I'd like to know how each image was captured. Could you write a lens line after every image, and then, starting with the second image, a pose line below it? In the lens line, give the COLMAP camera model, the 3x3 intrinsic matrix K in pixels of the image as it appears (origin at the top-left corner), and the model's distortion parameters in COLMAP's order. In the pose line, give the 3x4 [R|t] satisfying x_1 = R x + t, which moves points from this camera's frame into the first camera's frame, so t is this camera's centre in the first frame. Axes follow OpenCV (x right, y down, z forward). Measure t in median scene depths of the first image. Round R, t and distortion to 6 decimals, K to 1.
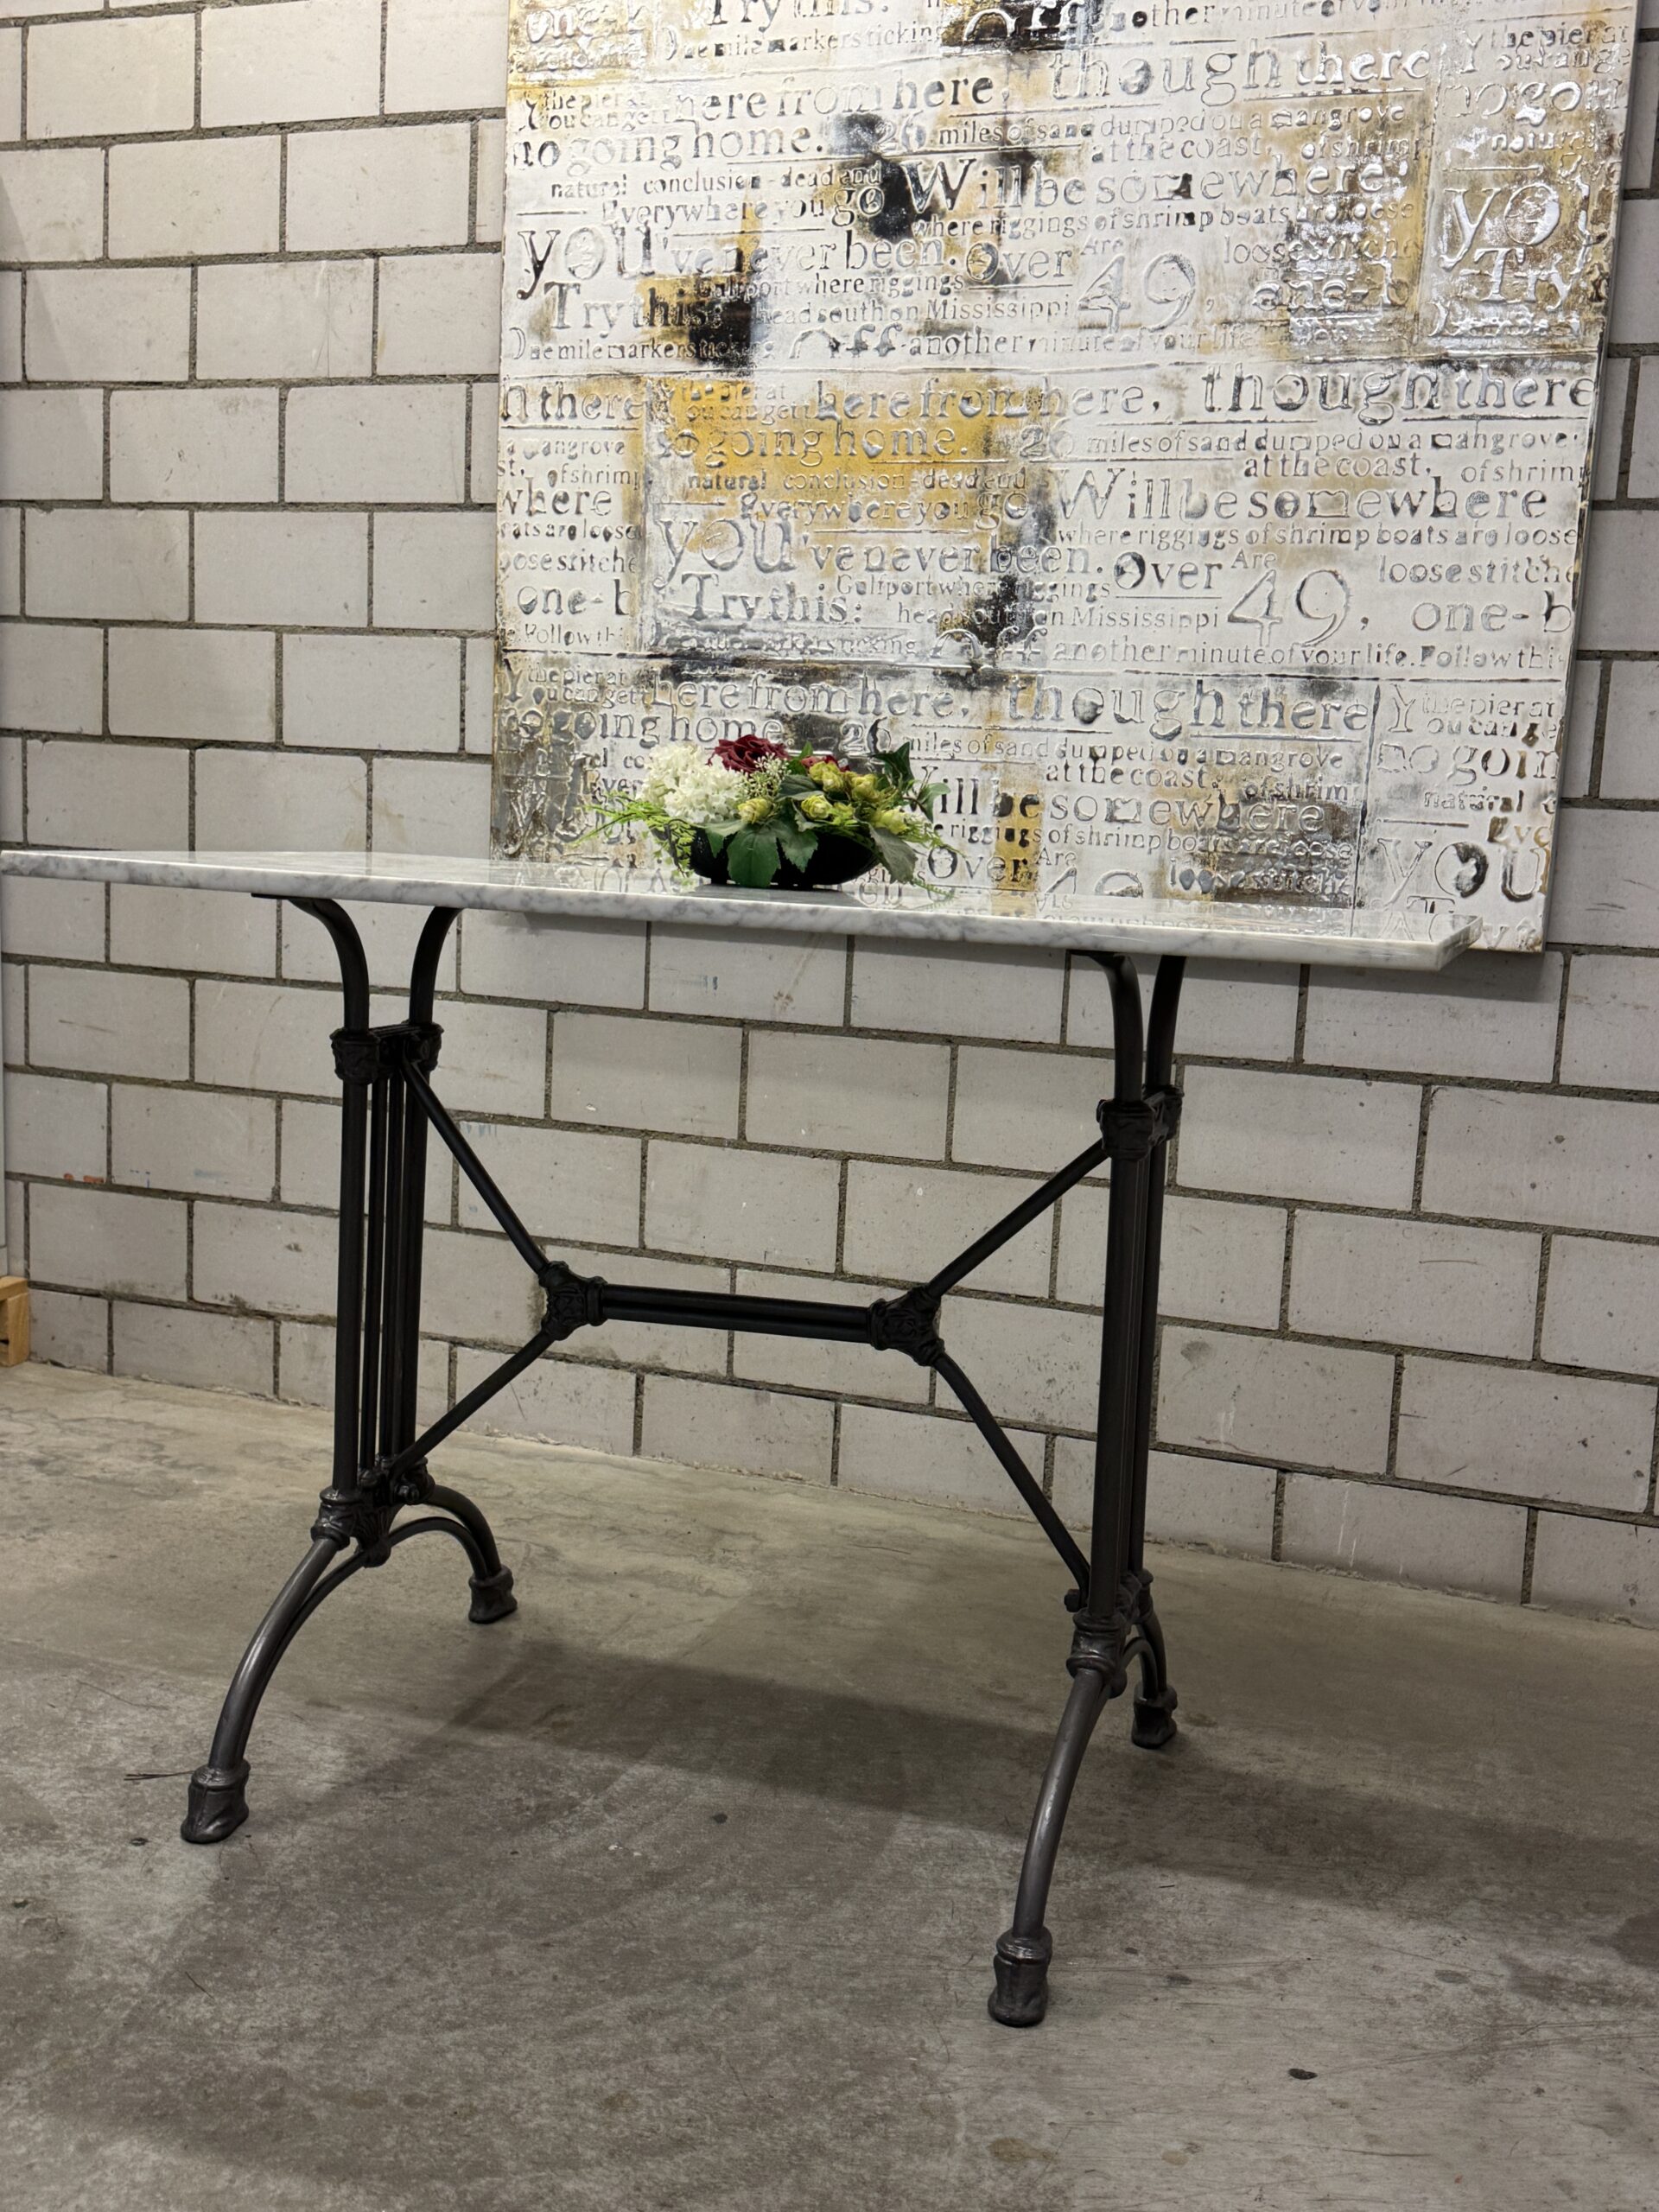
lens RADIAL K [[2218.5, 0, 847.0], [0, 2218.5, 1142.0], [0, 0, 1]] dist [0.036593, 0.000000]
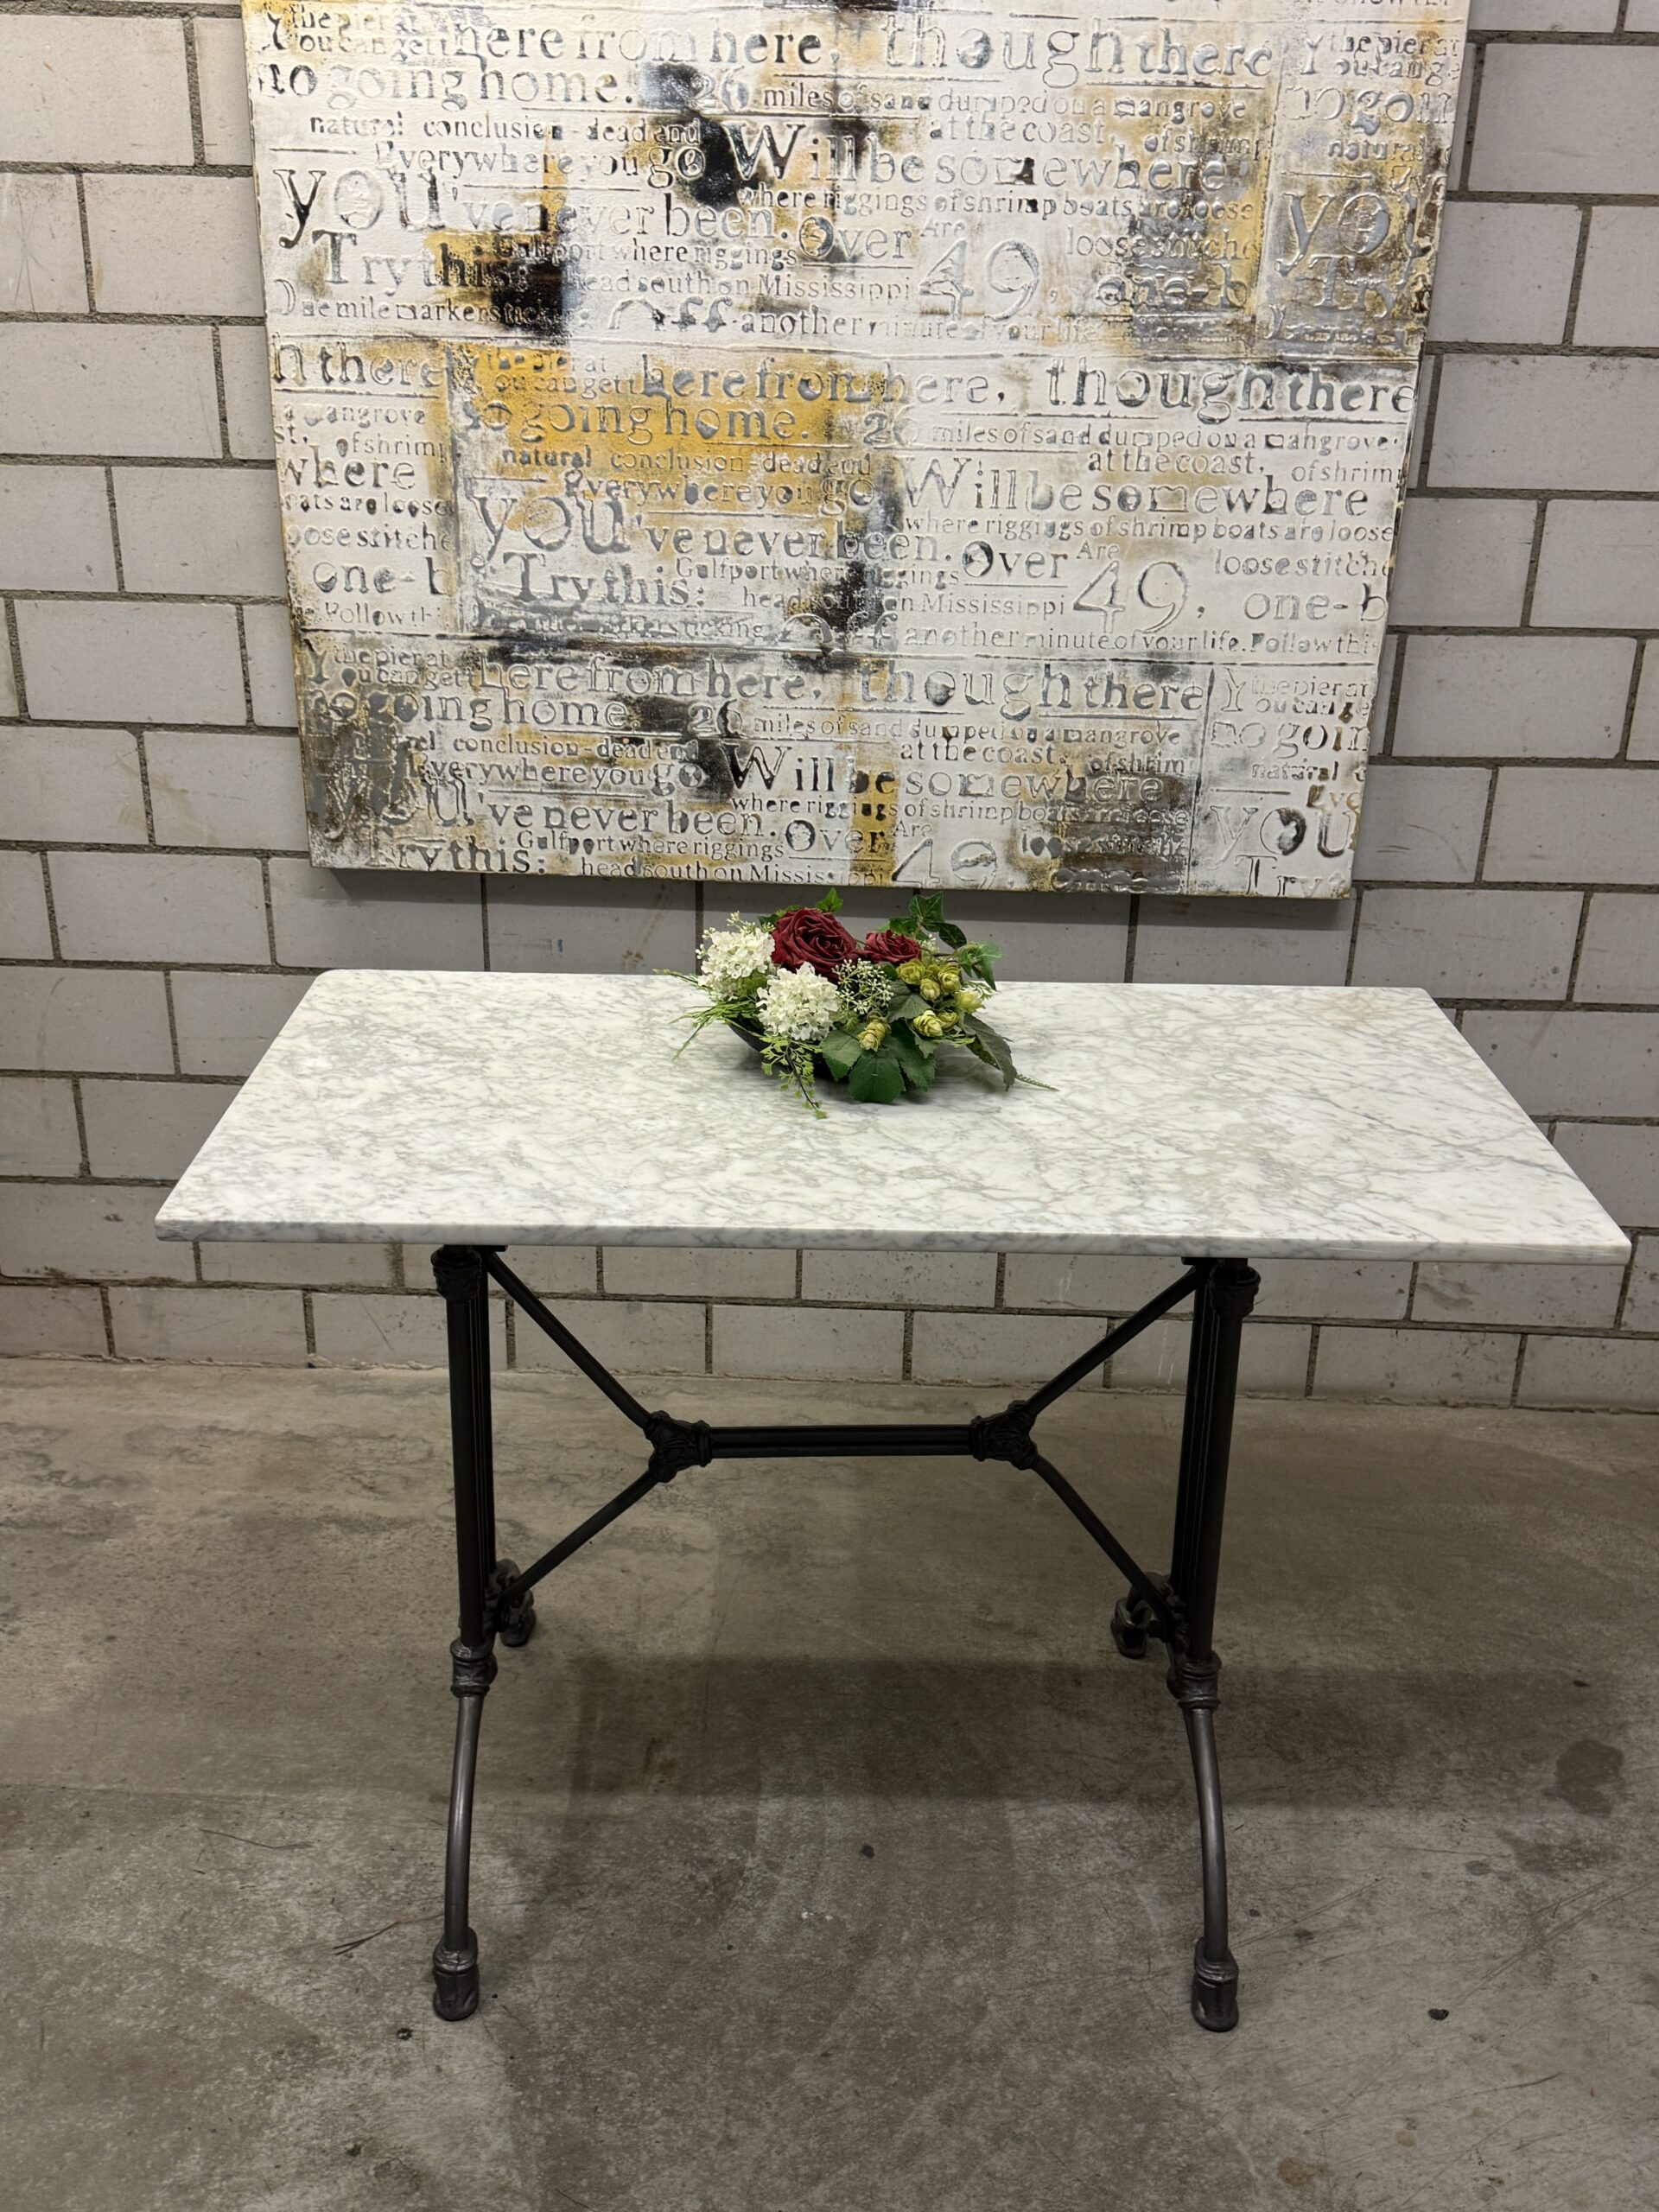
lens RADIAL K [[2062.4, 0, 839.2], [0, 2062.4, 1112.7], [0, 0, 1]] dist [0.023807, 0.000000]
pose [[0.945356, -0.151219, 0.288852, -0.244796], [0.070012, 0.959423, 0.273139, -0.272314], [-0.318436, -0.237991, 0.917583, 0.080809]]
